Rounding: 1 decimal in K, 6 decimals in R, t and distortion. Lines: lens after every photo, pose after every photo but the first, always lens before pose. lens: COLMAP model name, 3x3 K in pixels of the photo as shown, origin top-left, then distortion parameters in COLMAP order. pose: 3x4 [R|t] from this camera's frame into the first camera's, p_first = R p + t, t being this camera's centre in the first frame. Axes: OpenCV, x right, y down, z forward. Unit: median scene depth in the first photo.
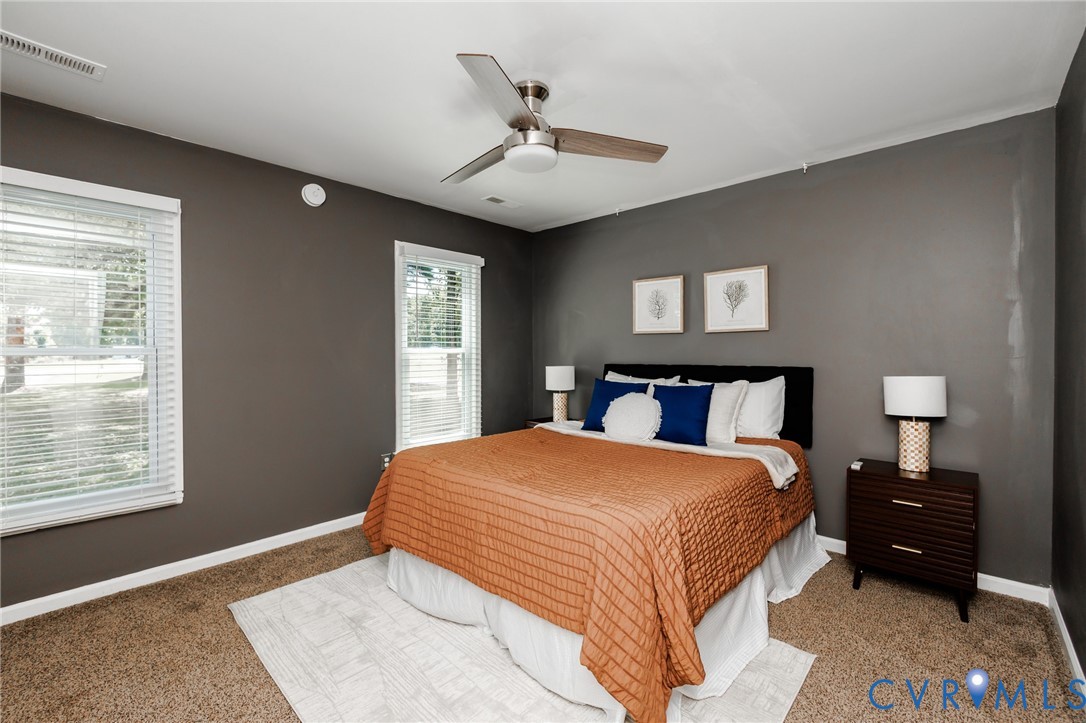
lens RADIAL K [[467.8, 0, 549.5], [0, 467.8, 361.0], [0, 0, 1]] dist [0.007464, -0.000717]
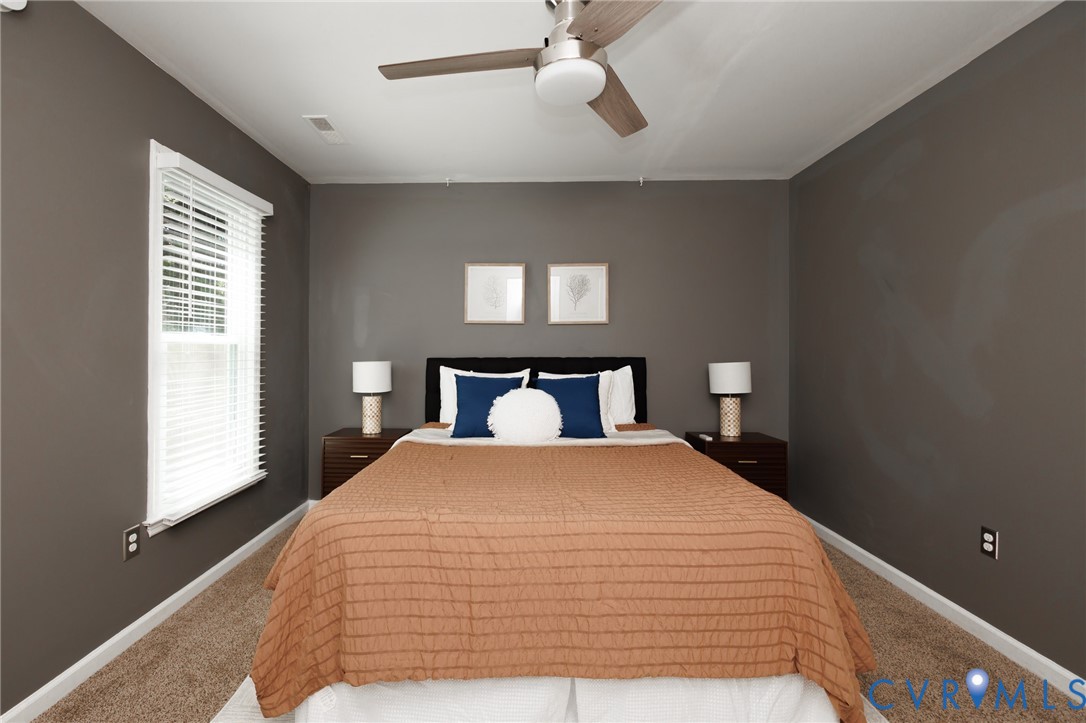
lens RADIAL K [[467.8, 0, 540.1], [0, 467.8, 352.7], [0, 0, 1]] dist [0.007464, -0.000717]
pose [[0.756215, -0.005955, 0.654296, -0.352238], [0.010774, 0.999936, -0.003350, 0.002825], [-0.654234, 0.009583, 0.756231, 0.281068]]
